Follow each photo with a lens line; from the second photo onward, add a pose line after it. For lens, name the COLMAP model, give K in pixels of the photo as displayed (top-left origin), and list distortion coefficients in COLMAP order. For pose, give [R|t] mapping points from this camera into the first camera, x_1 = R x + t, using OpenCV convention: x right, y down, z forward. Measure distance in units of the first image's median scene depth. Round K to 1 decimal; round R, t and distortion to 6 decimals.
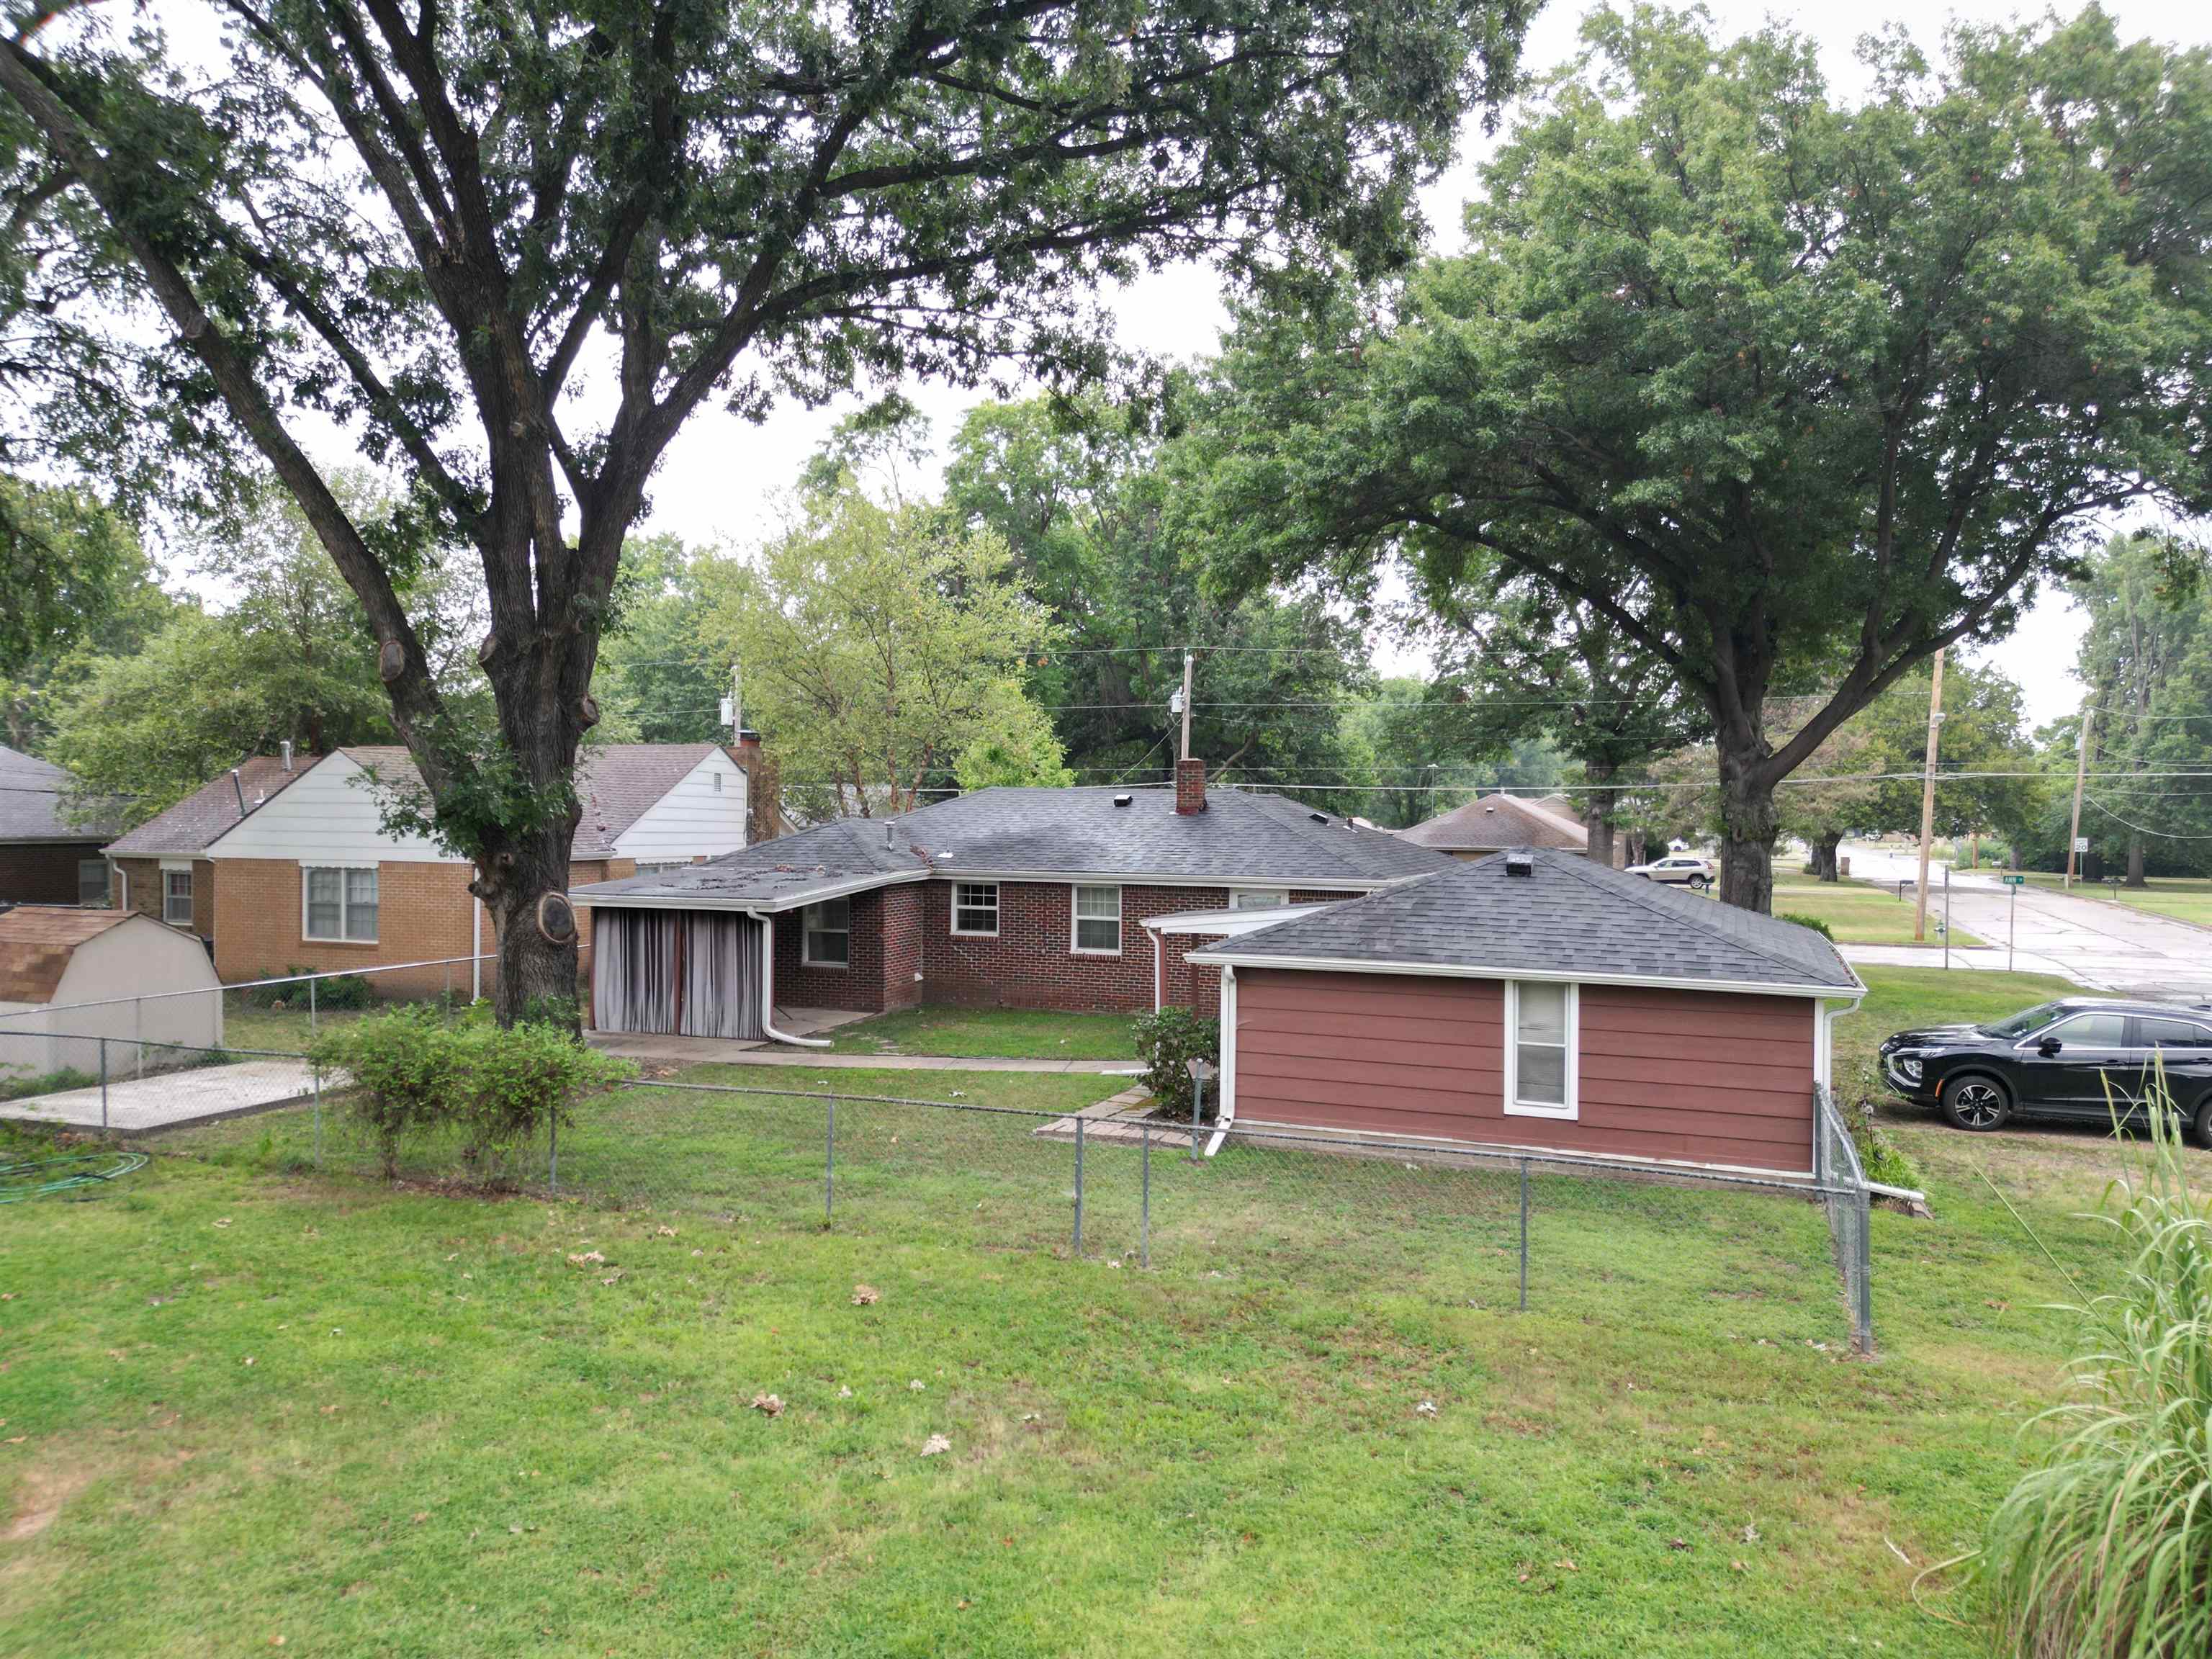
lens RADIAL K [[1539.9, 0, 1105.4], [0, 1539.9, 852.1], [0, 0, 1]] dist [0.056466, -0.031755]
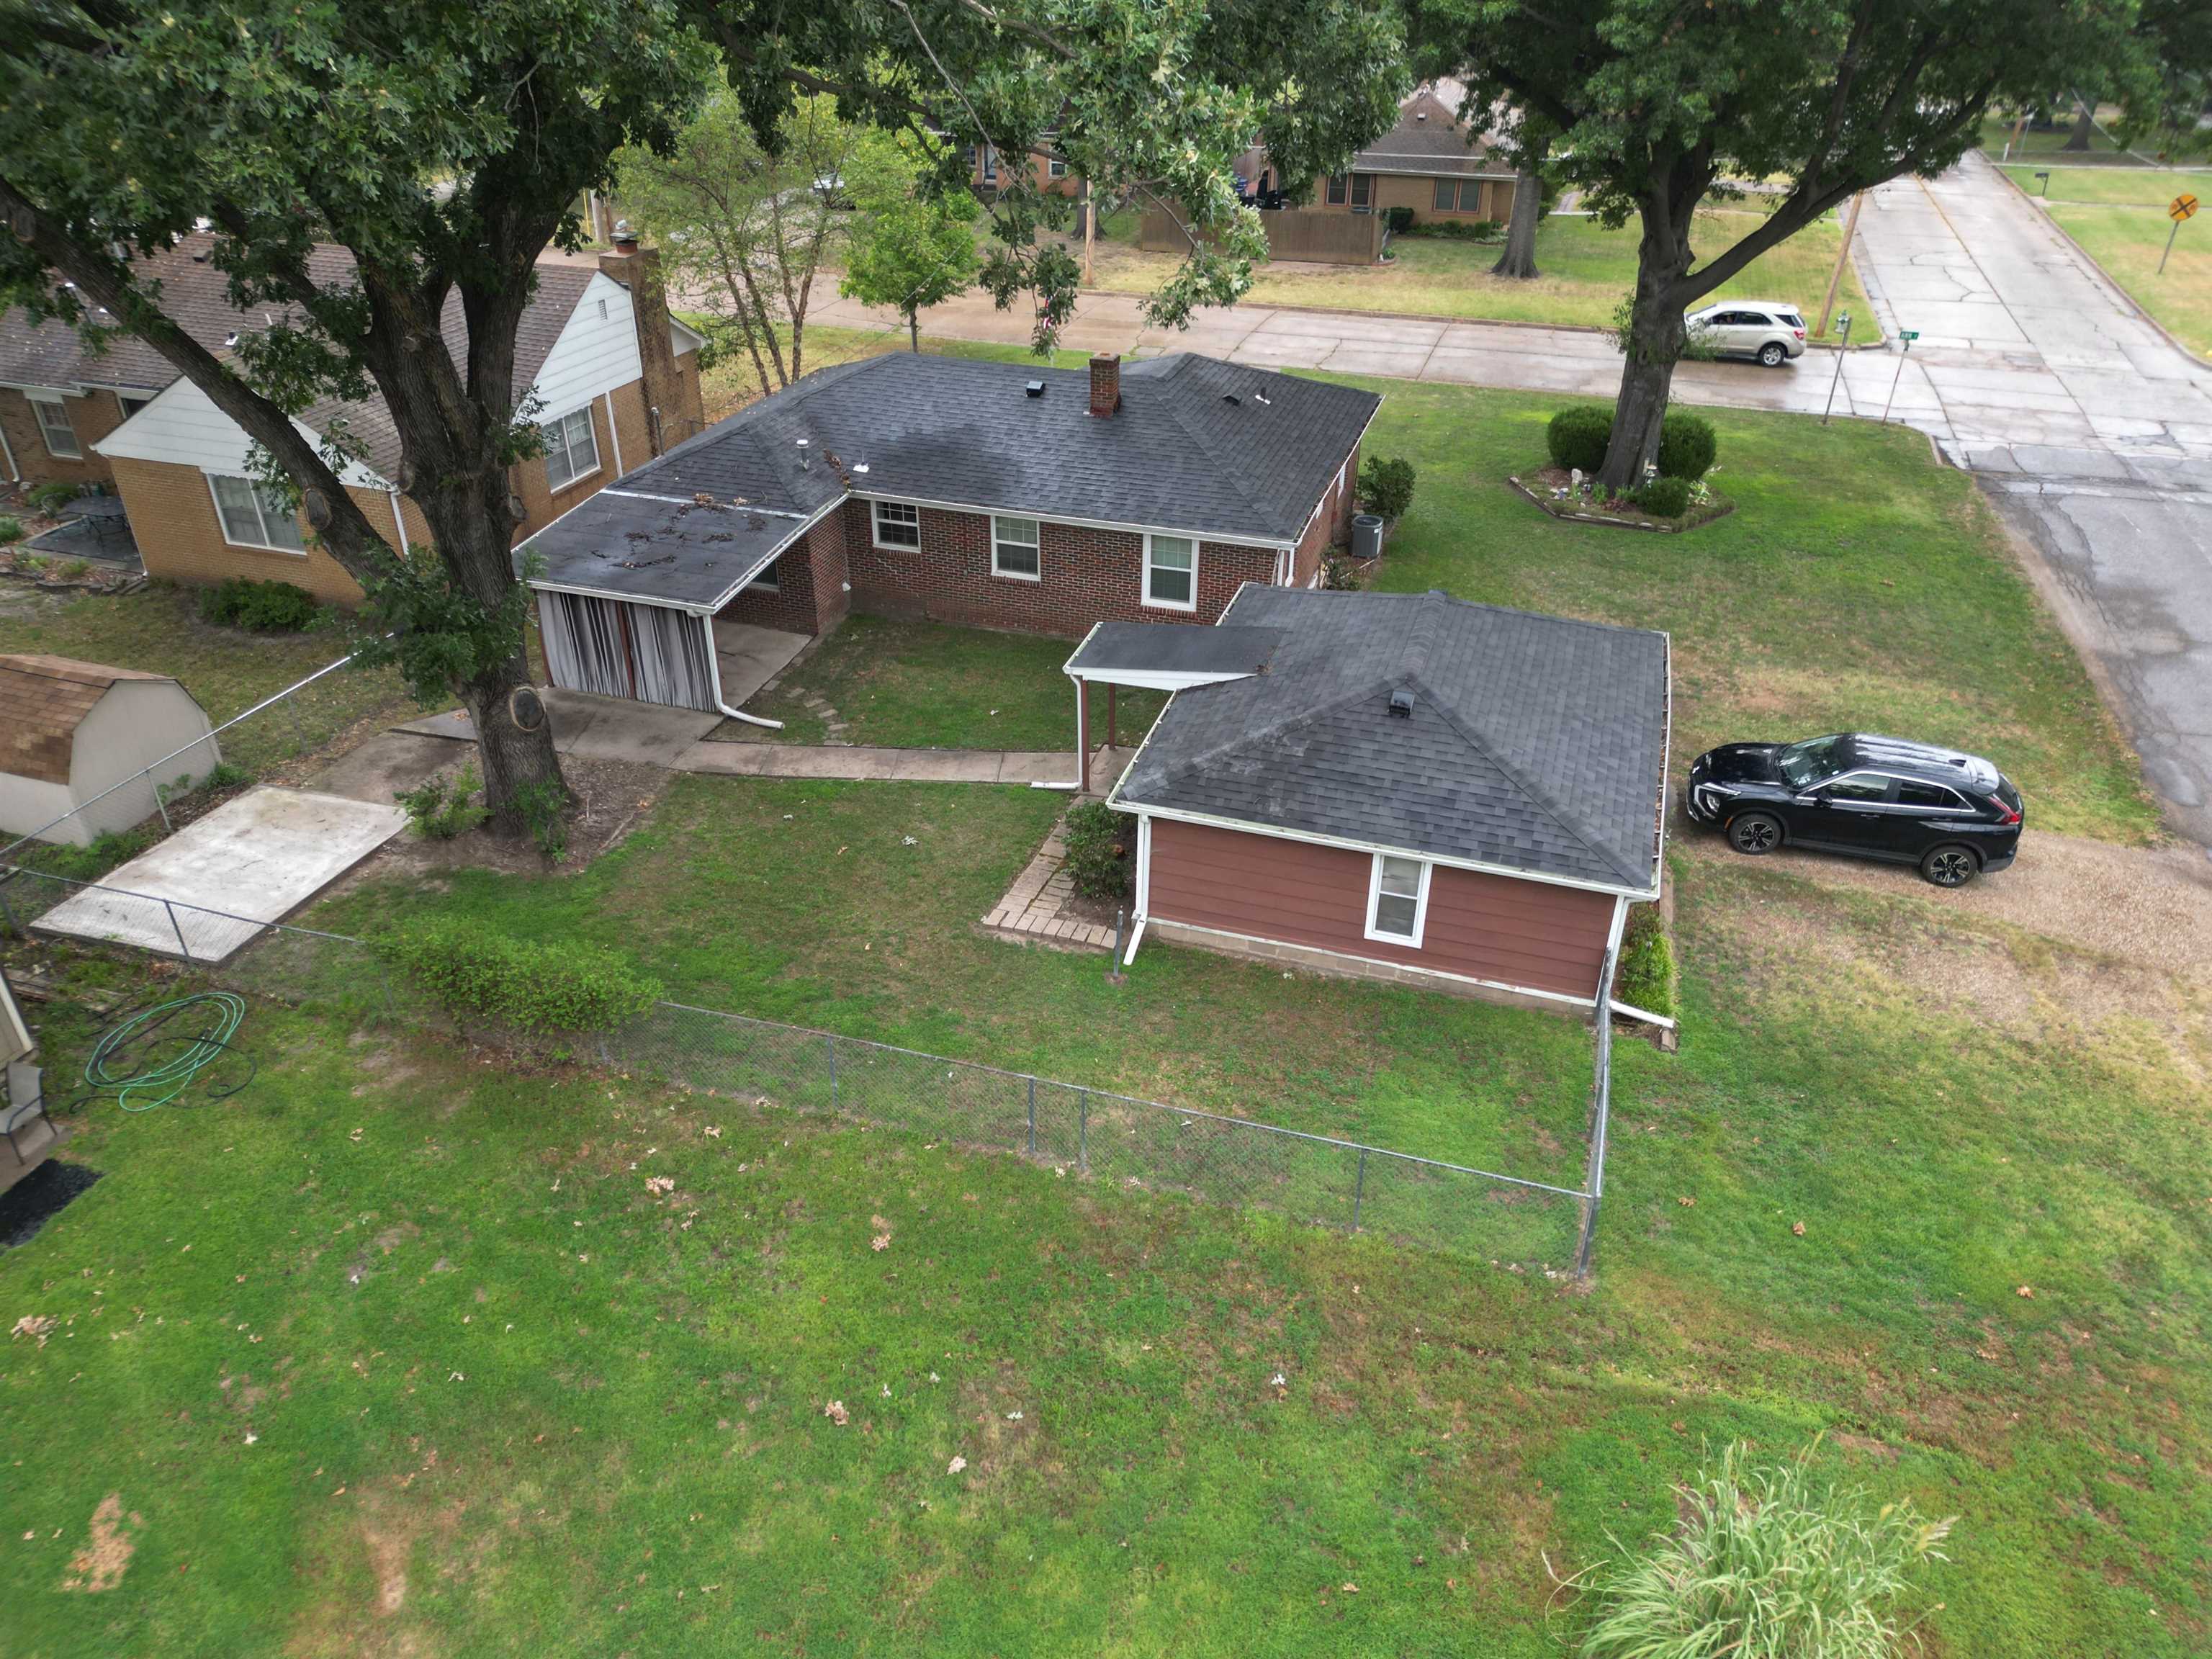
lens RADIAL K [[1539.9, 0, 1103.4], [0, 1539.9, 842.2], [0, 0, 1]] dist [0.056466, -0.031755]
pose [[0.998009, -0.036646, 0.051327, -0.010692], [0.006173, 0.866707, 0.498779, -0.475575], [-0.062764, -0.497469, 0.865208, -0.015206]]
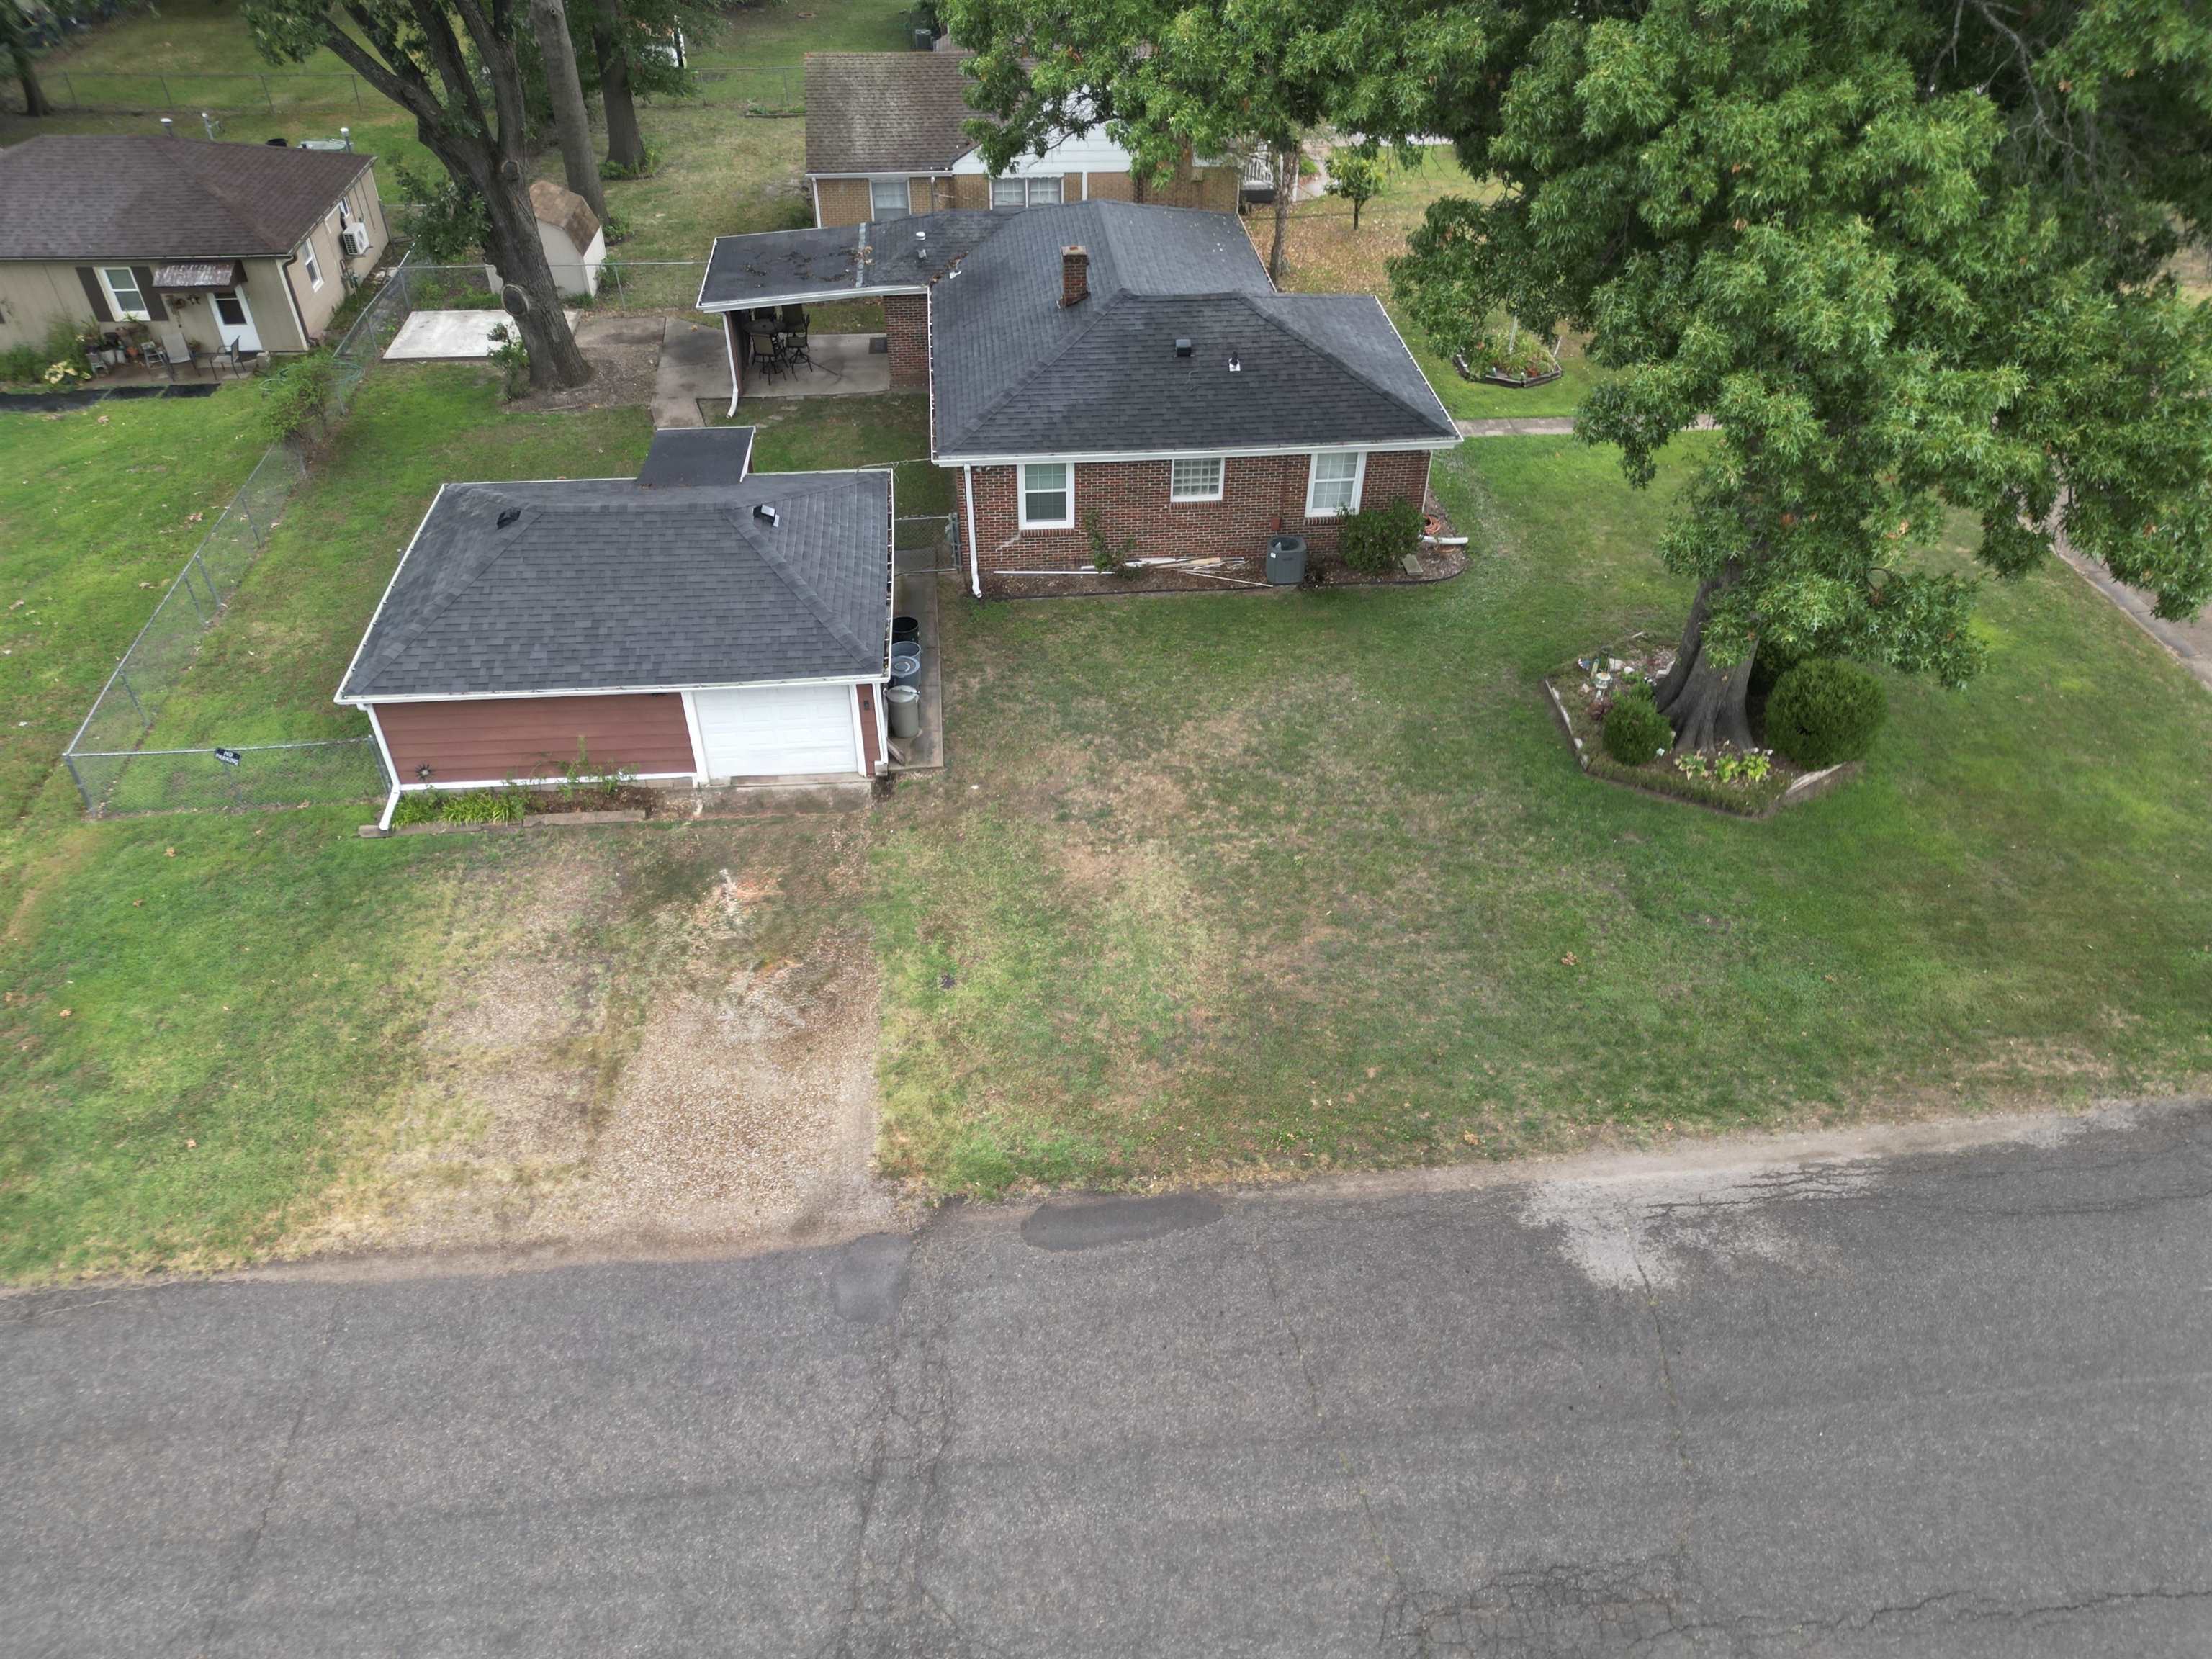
lens RADIAL K [[1539.9, 0, 1104.3], [0, 1539.9, 846.5], [0, 0, 1]] dist [0.056466, -0.031755]
pose [[0.449807, 0.566173, -0.690740, 1.654835], [-0.026792, 0.781602, 0.623202, -0.650827], [0.892724, -0.261815, 0.366739, 0.904655]]
